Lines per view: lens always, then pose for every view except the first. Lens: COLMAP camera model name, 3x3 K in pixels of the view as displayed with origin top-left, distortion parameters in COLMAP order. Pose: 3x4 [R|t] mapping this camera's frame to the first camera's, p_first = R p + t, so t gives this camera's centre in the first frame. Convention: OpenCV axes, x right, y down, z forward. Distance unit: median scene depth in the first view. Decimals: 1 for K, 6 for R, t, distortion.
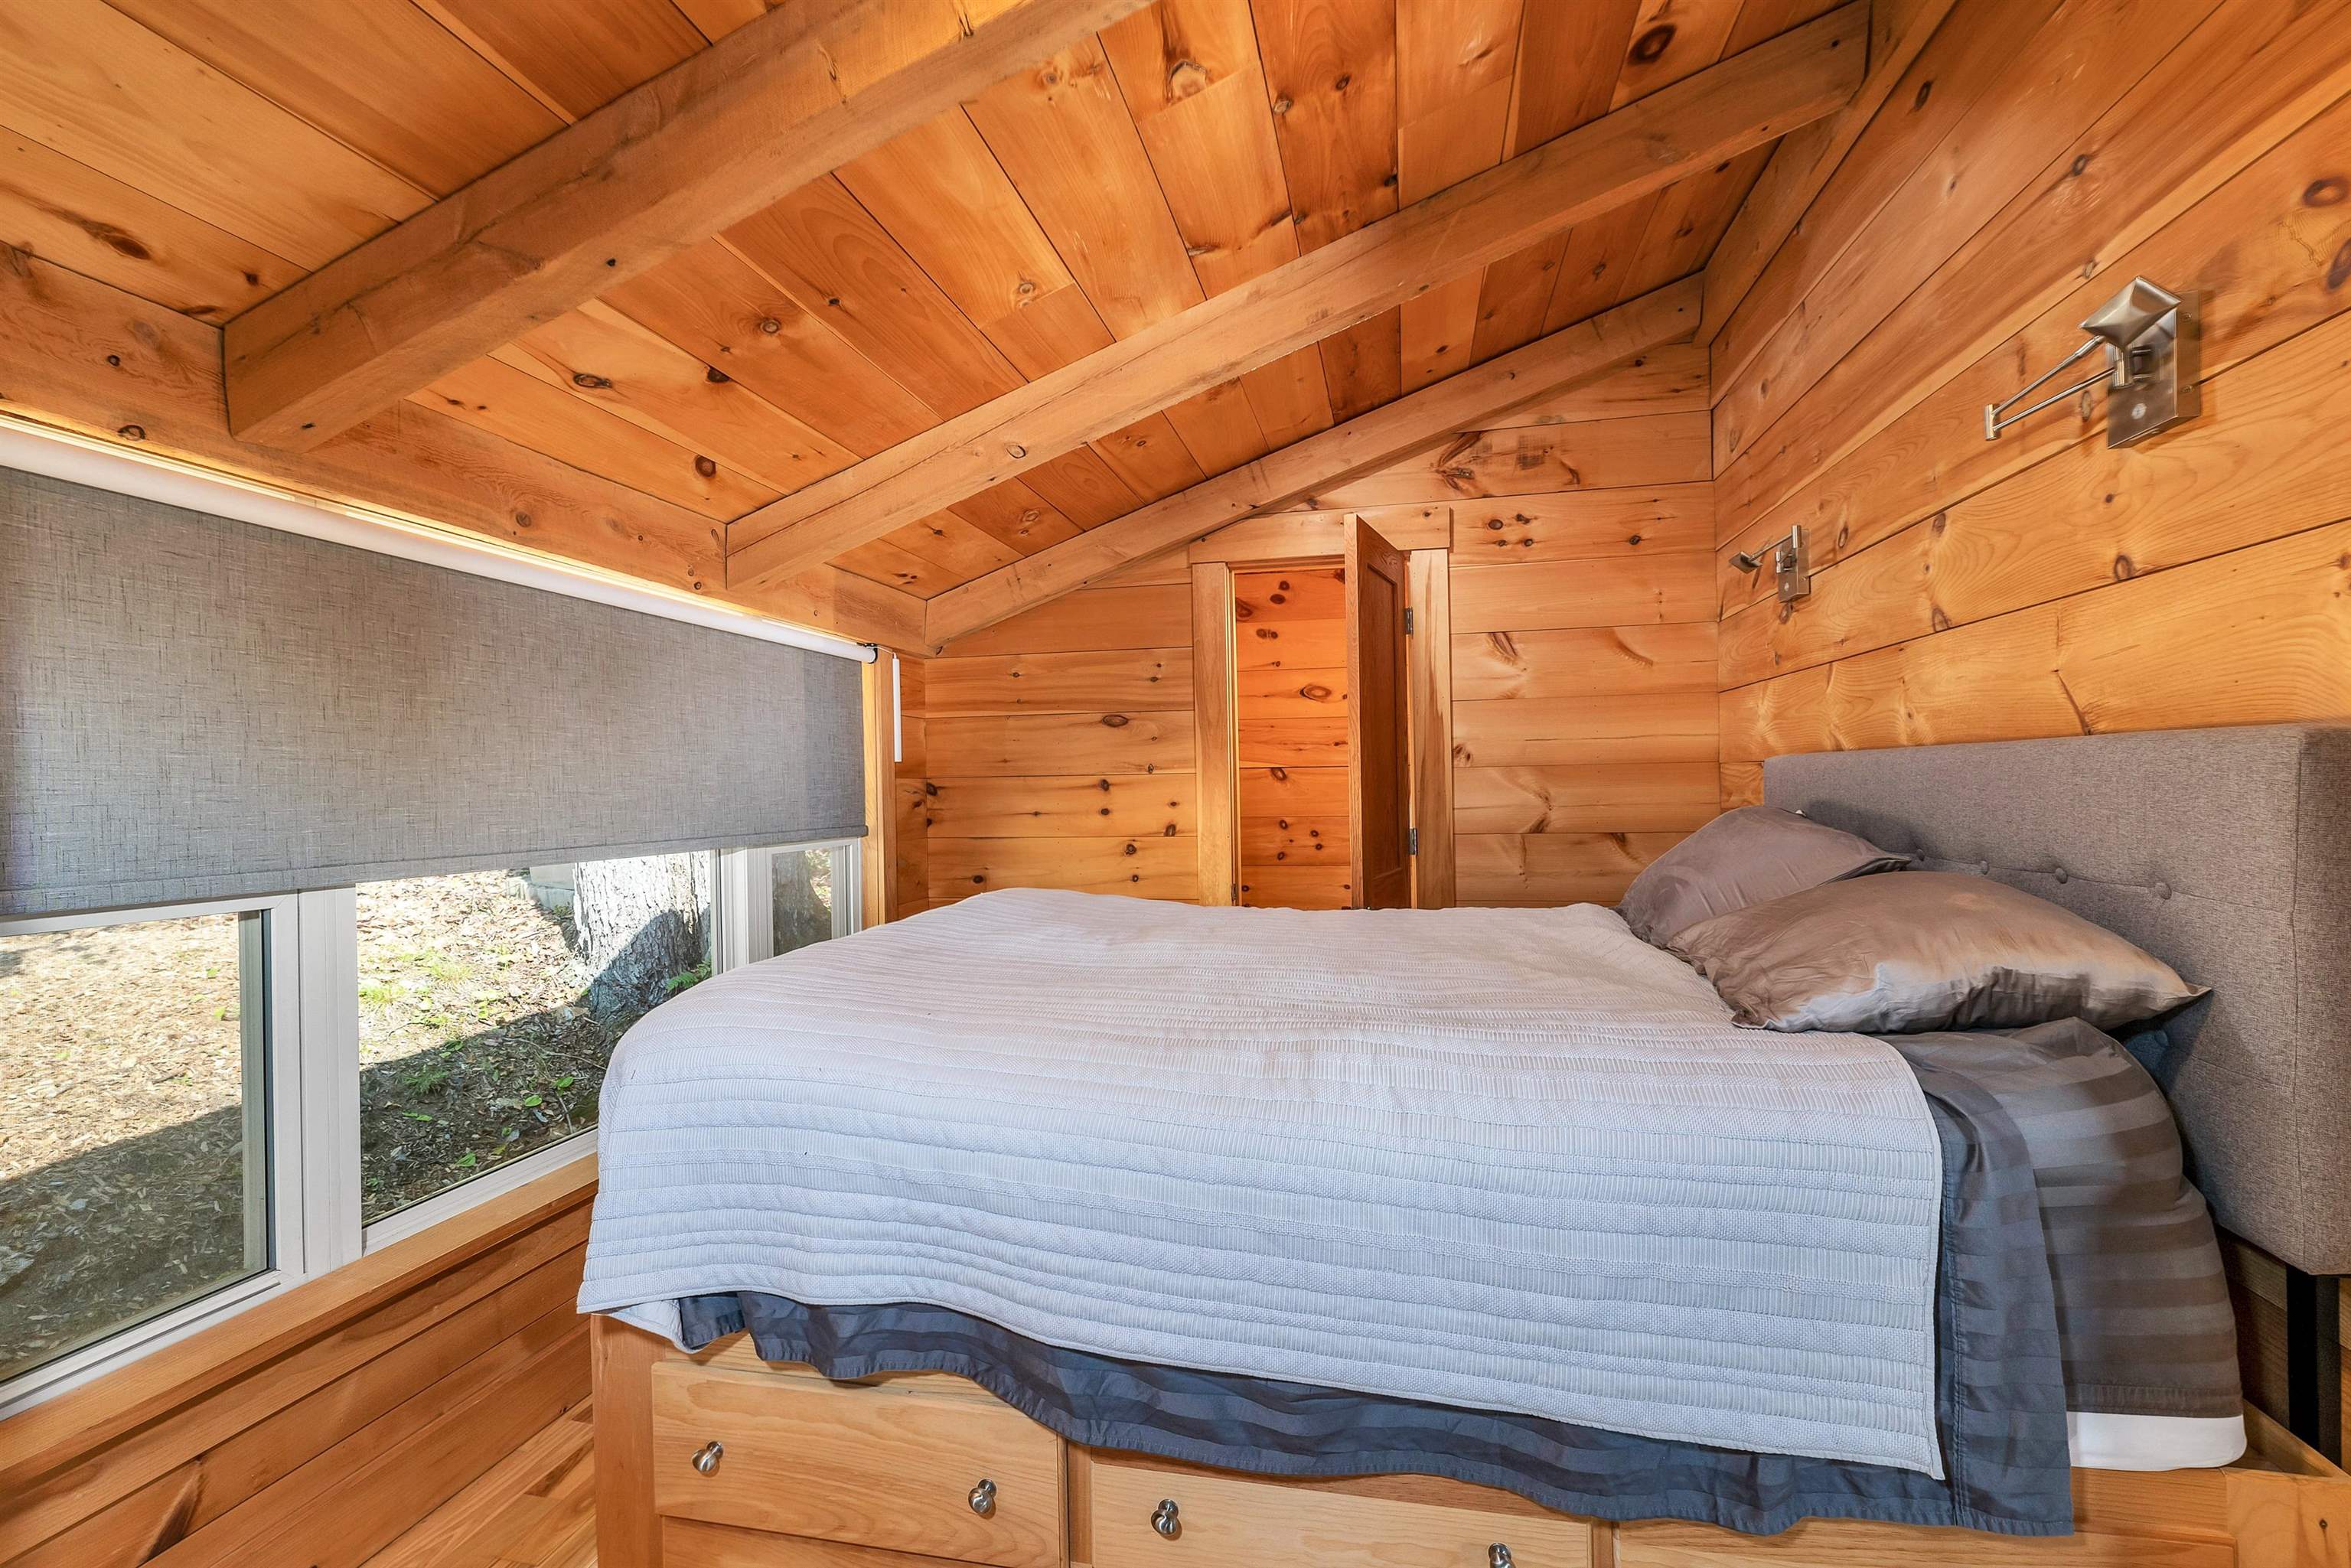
lens RADIAL K [[1011.5, 0, 1175.5], [0, 1011.5, 784.0], [0, 0, 1]] dist [-0.001920, -0.000656]
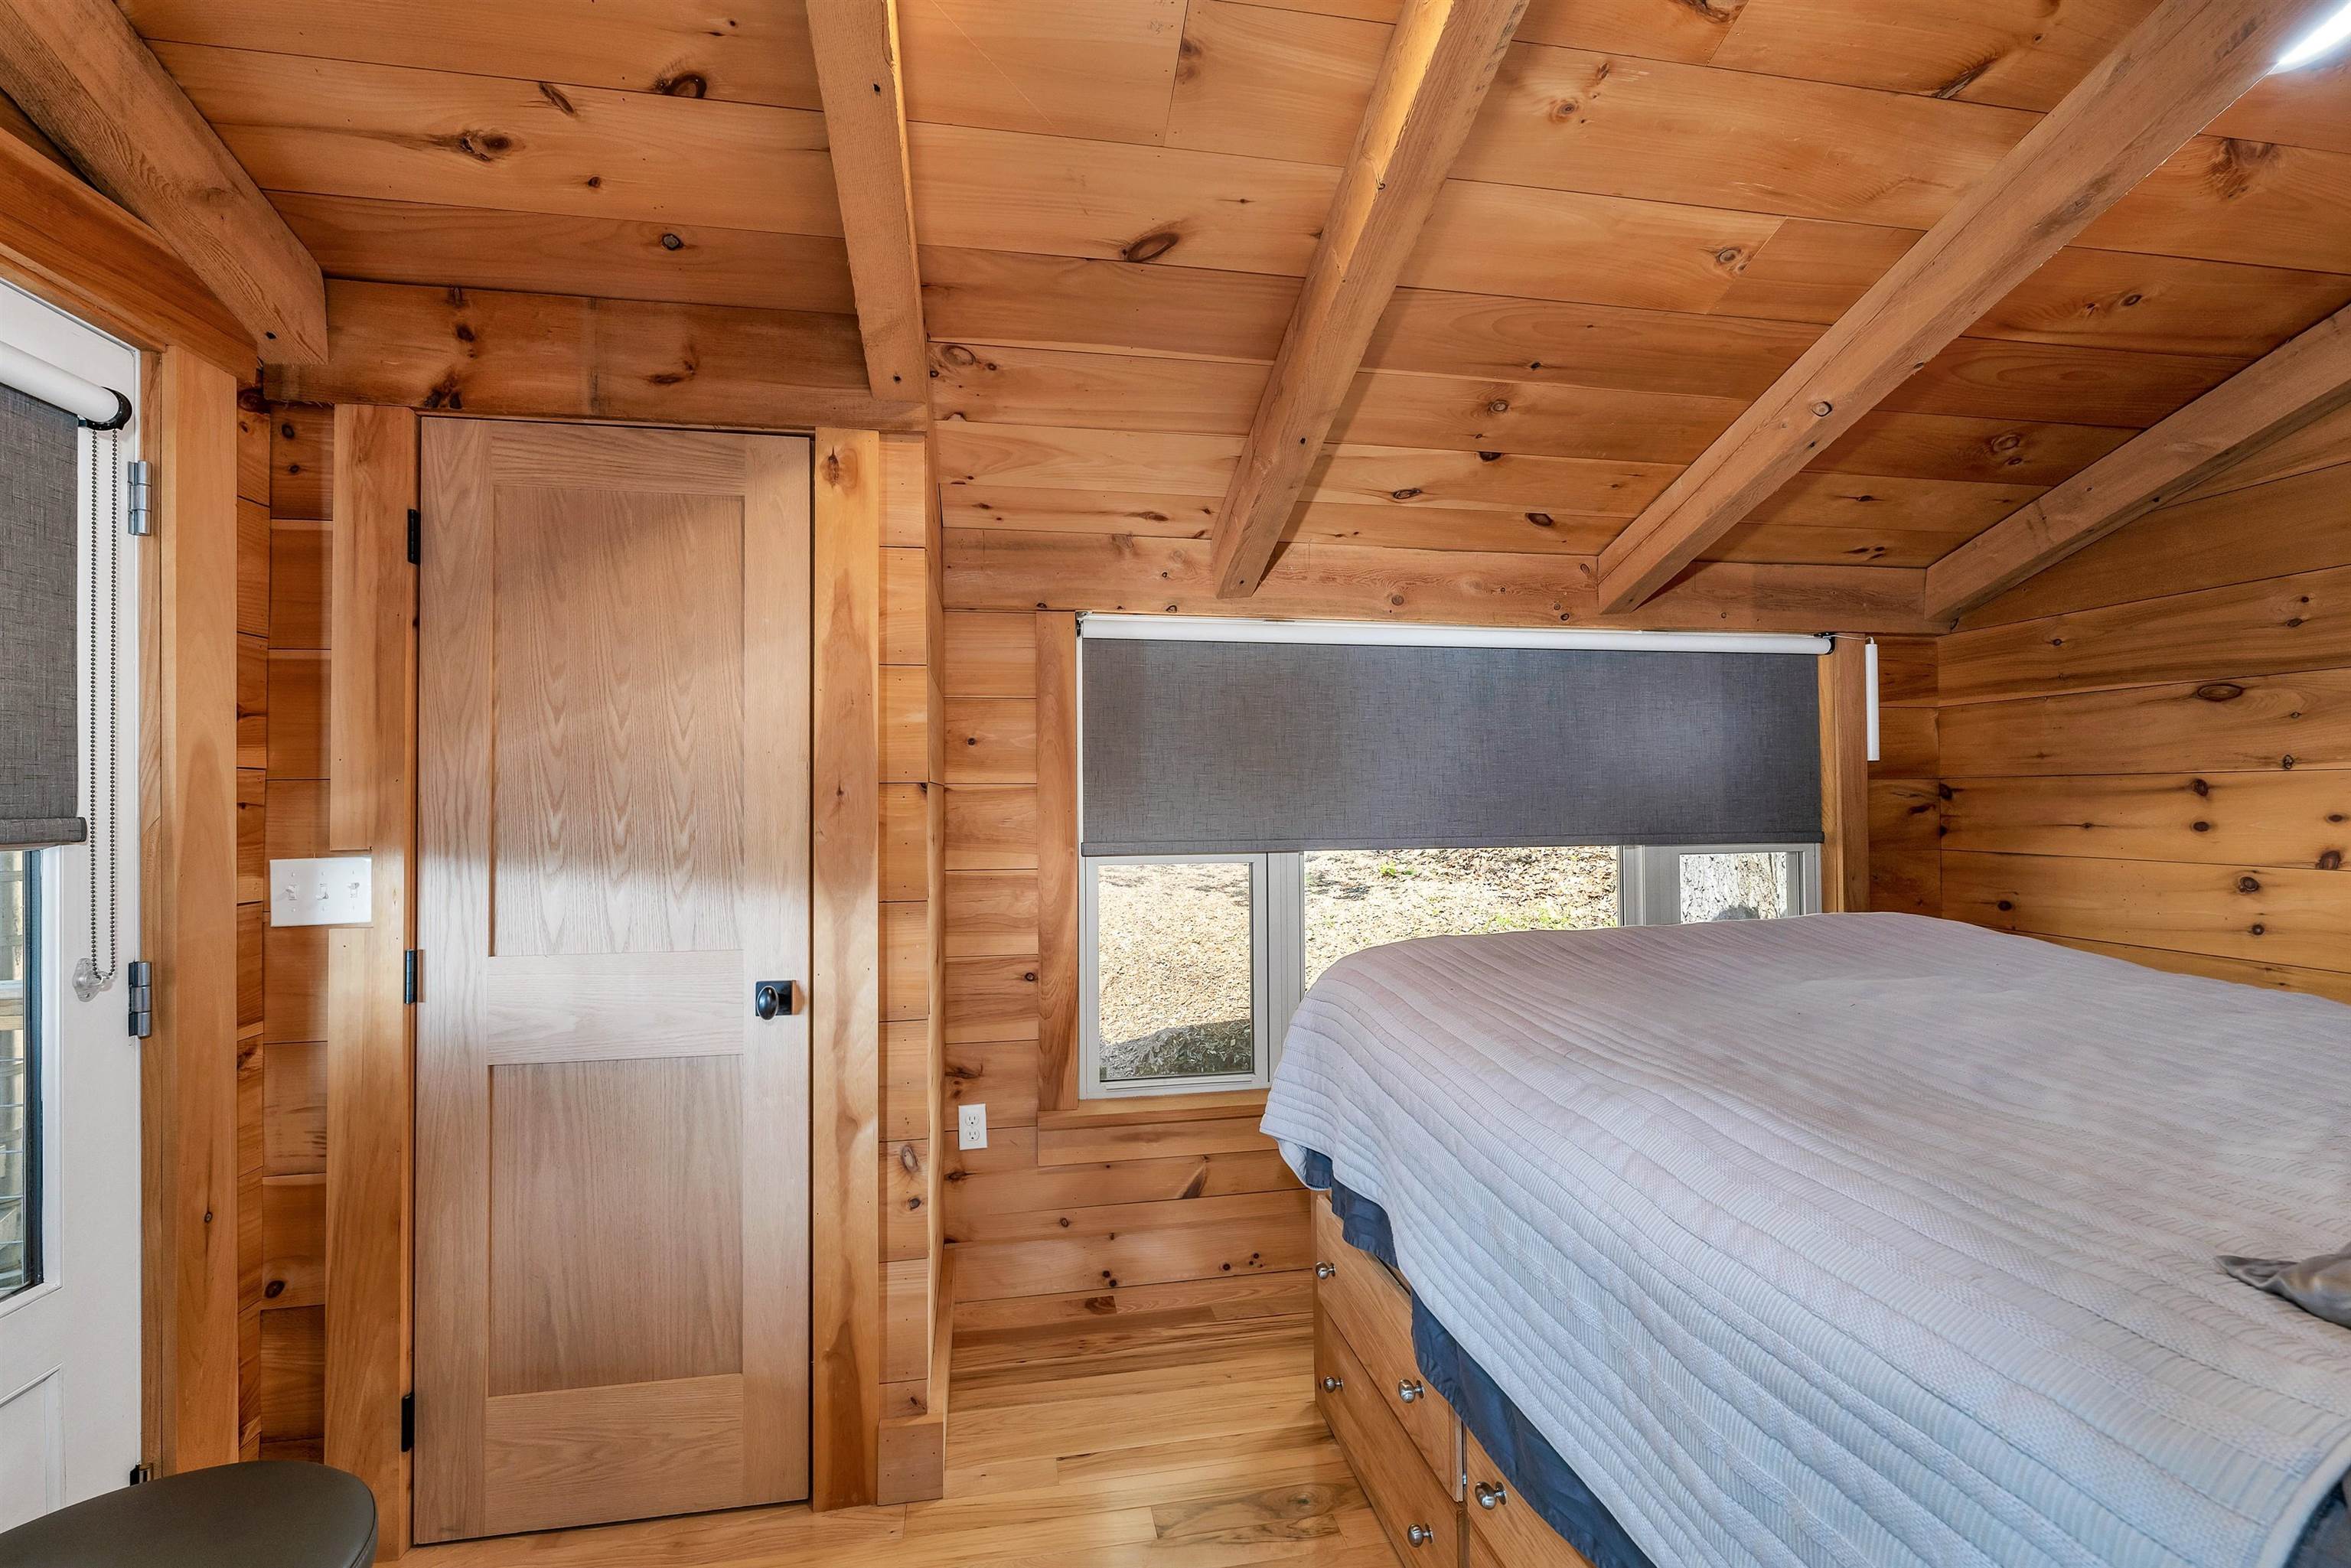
lens RADIAL K [[990.5, 0, 1175.5], [0, 990.5, 784.0], [0, 0, 1]] dist [-0.002244, -0.000229]
pose [[0.388746, -0.001183, -0.921344, 0.279512], [0.005769, 0.999983, 0.001150, -0.006064], [0.921327, -0.005763, 0.388746, 0.102623]]
